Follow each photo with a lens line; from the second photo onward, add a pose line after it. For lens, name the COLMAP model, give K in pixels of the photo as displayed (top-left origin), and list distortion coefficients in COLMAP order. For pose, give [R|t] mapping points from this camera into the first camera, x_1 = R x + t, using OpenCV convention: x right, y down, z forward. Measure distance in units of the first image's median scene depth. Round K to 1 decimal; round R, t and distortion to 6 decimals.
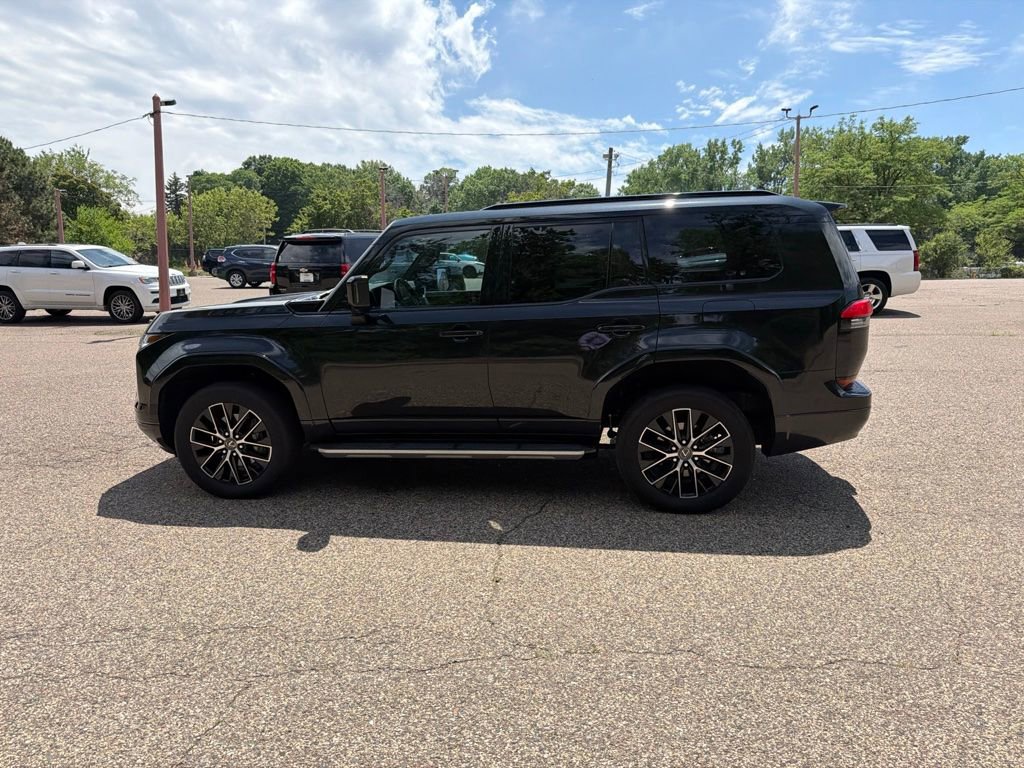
lens RADIAL K [[721.7, 0, 506.9], [0, 721.7, 389.4], [0, 0, 1]] dist [0.017528, -0.025231]
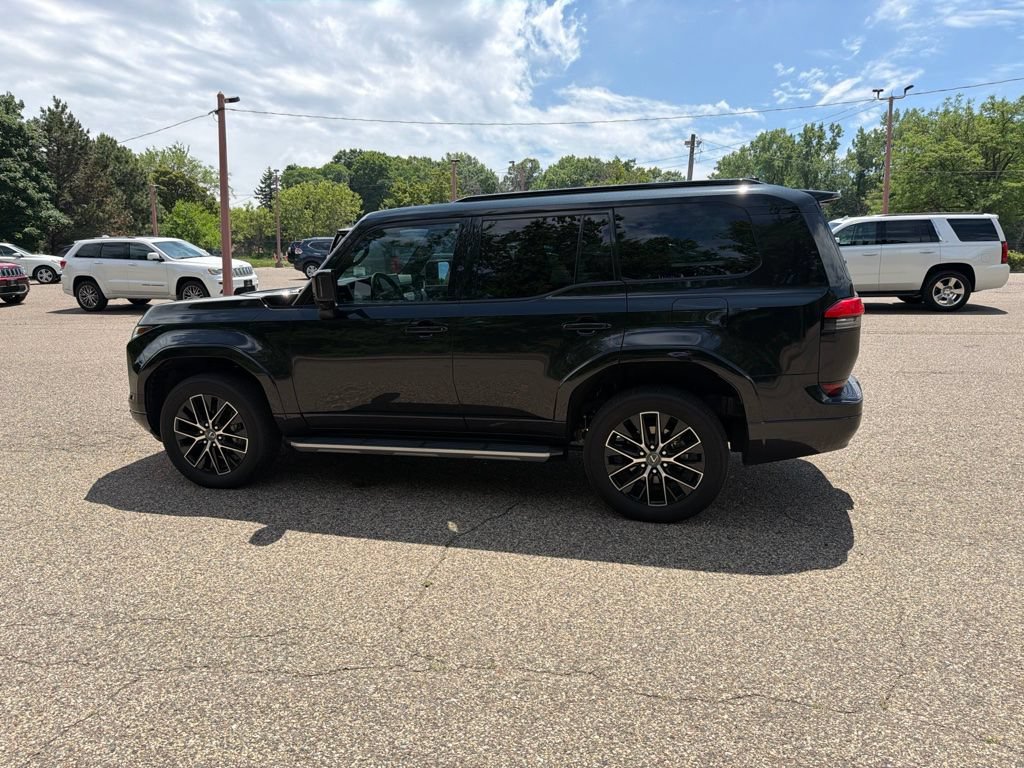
lens RADIAL K [[721.7, 0, 504.0], [0, 721.7, 391.9], [0, 0, 1]] dist [0.017528, -0.025231]
pose [[0.992913, 0.021757, -0.116838, 0.013229], [-0.019964, 0.999665, 0.016494, -0.000913], [0.117158, -0.014044, 0.993014, 0.003252]]
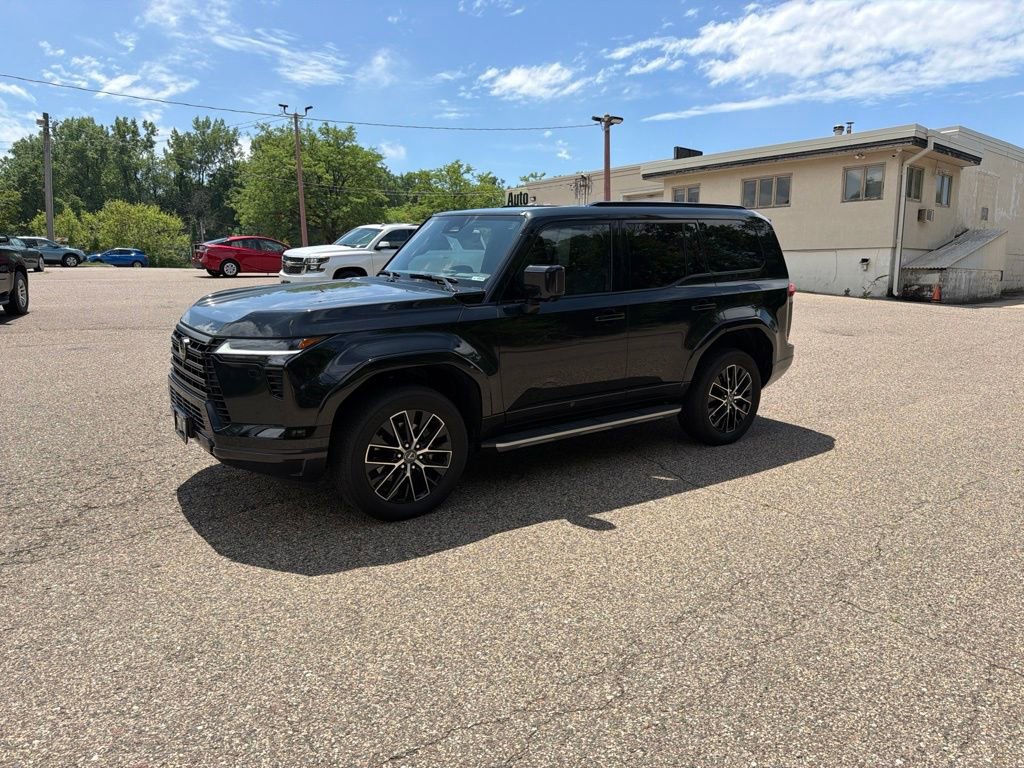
lens RADIAL K [[721.7, 0, 518.8], [0, 721.7, 383.2], [0, 0, 1]] dist [0.017528, -0.025231]
pose [[0.711058, -0.105171, 0.695223, -0.079425], [0.102976, 0.993666, 0.044997, -0.003409], [-0.695552, 0.039596, 0.717384, 0.025309]]
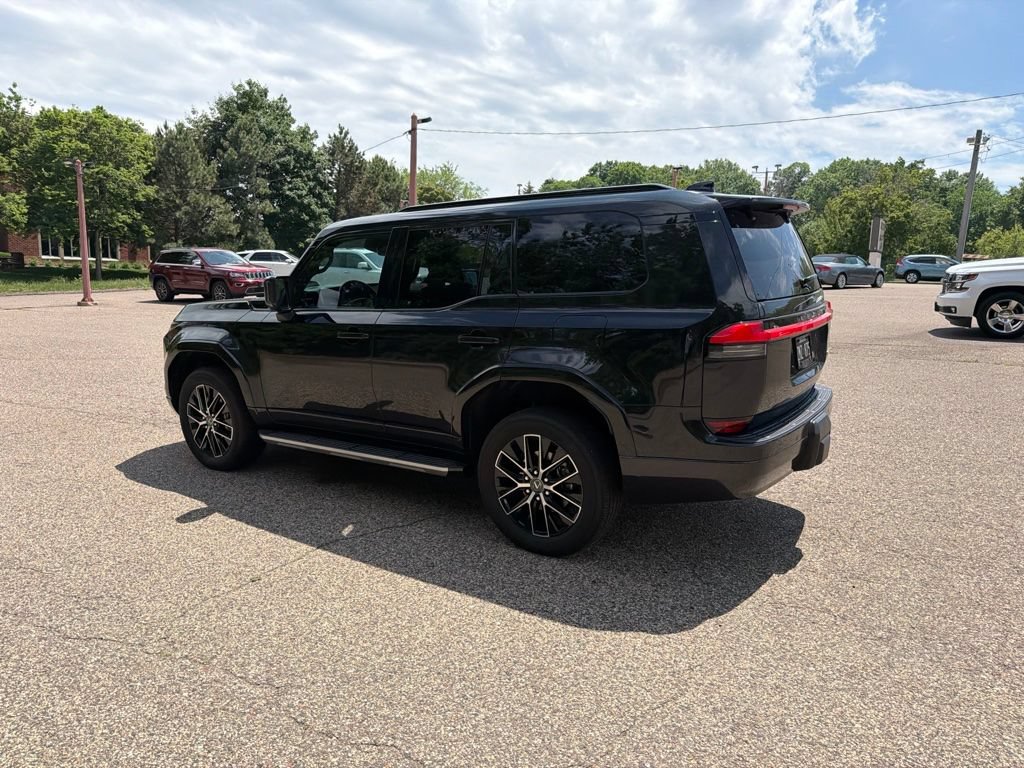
lens RADIAL K [[721.7, 0, 505.5], [0, 721.7, 391.0], [0, 0, 1]] dist [0.017528, -0.025231]
pose [[0.893468, 0.088549, -0.440310, 0.048379], [-0.088422, 0.995865, 0.020852, -0.003372], [0.440336, 0.020303, 0.897604, 0.015824]]
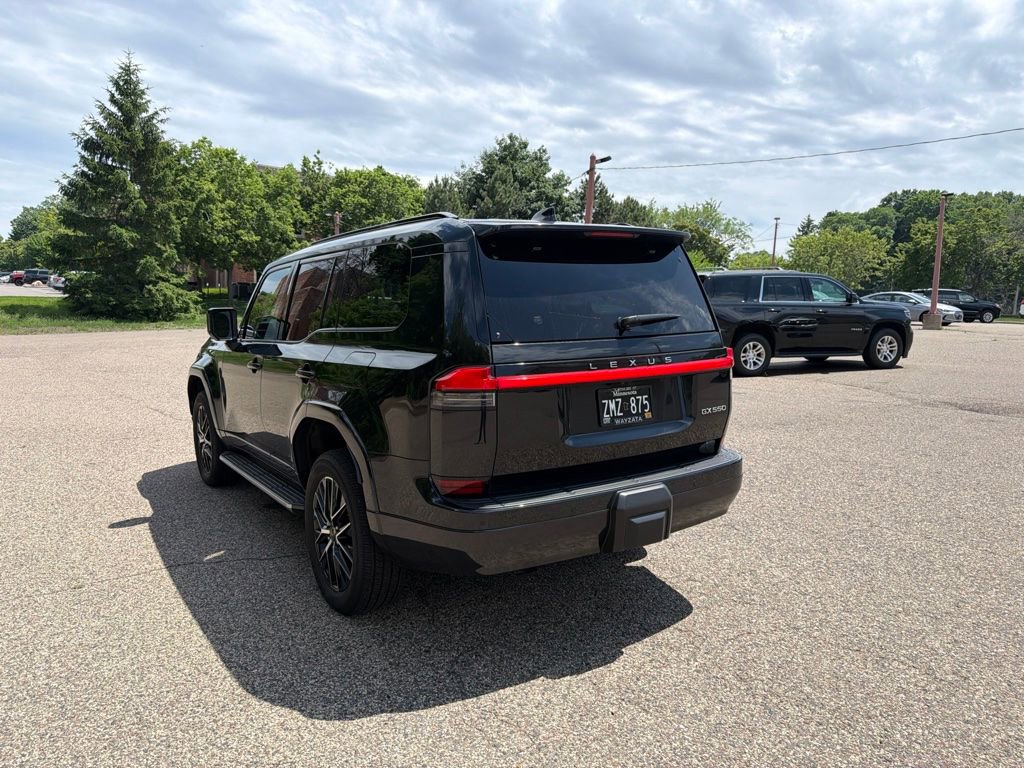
lens RADIAL K [[721.7, 0, 502.2], [0, 721.7, 379.1], [0, 0, 1]] dist [0.017528, -0.025231]
pose [[0.666300, 0.095571, -0.739534, 0.079608], [-0.145342, 0.989377, -0.003091, -0.009098], [0.731382, 0.109545, 0.673112, 0.046511]]
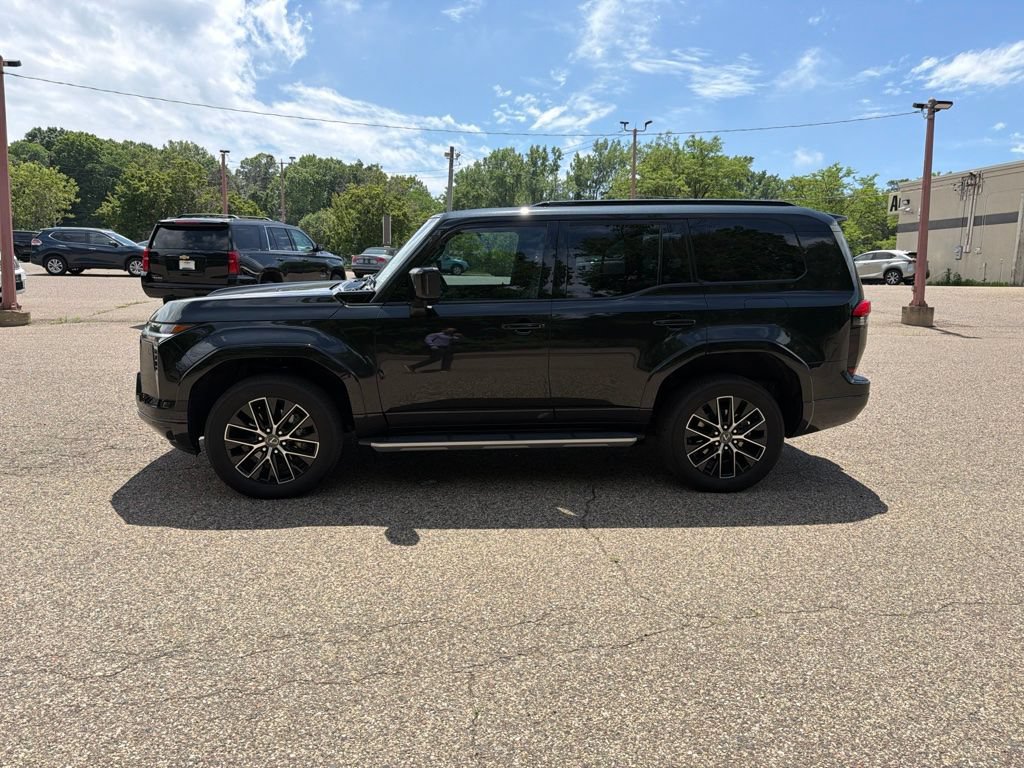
lens RADIAL K [[721.7, 0, 503.4], [0, 721.7, 384.3], [0, 0, 1]] dist [0.017528, -0.025231]
pose [[0.971200, -0.008853, 0.238102, -0.028078], [0.009360, 0.999956, -0.001002, 0.000482], [-0.238083, 0.003202, 0.971240, 0.001091]]
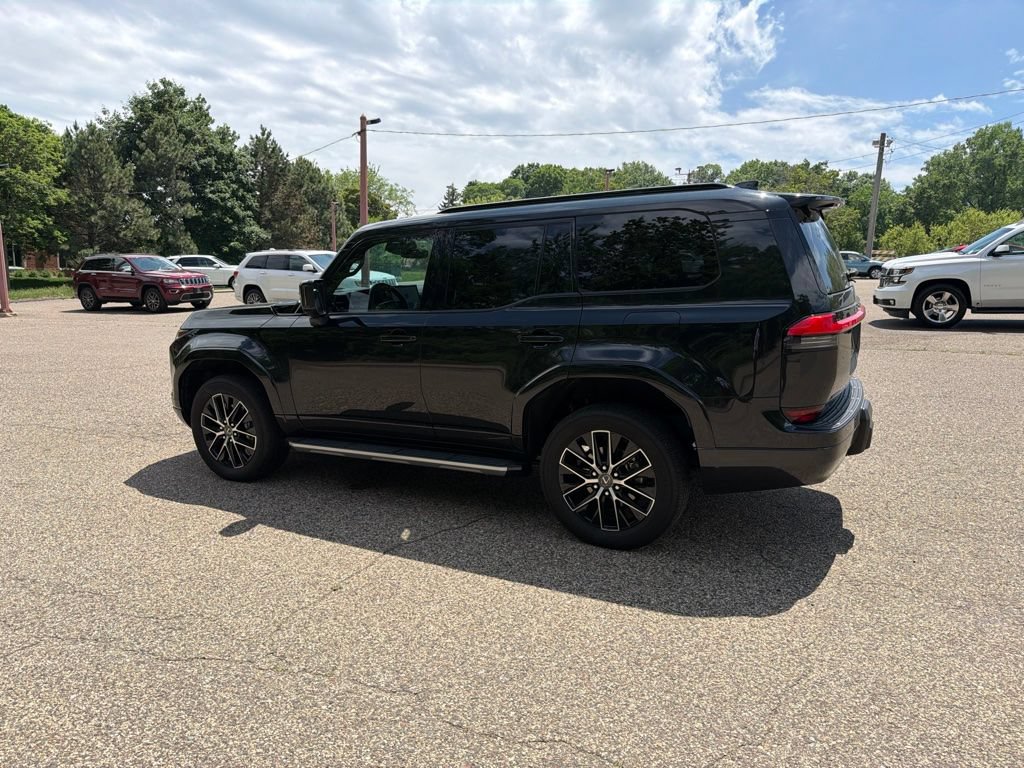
lens RADIAL K [[721.7, 0, 504.0], [0, 721.7, 391.0], [0, 0, 1]] dist [0.017528, -0.025231]
pose [[0.935568, 0.058046, -0.348343, 0.035613], [-0.057824, 0.998266, 0.011044, -0.002024], [0.348380, 0.009810, 0.937302, 0.009732]]
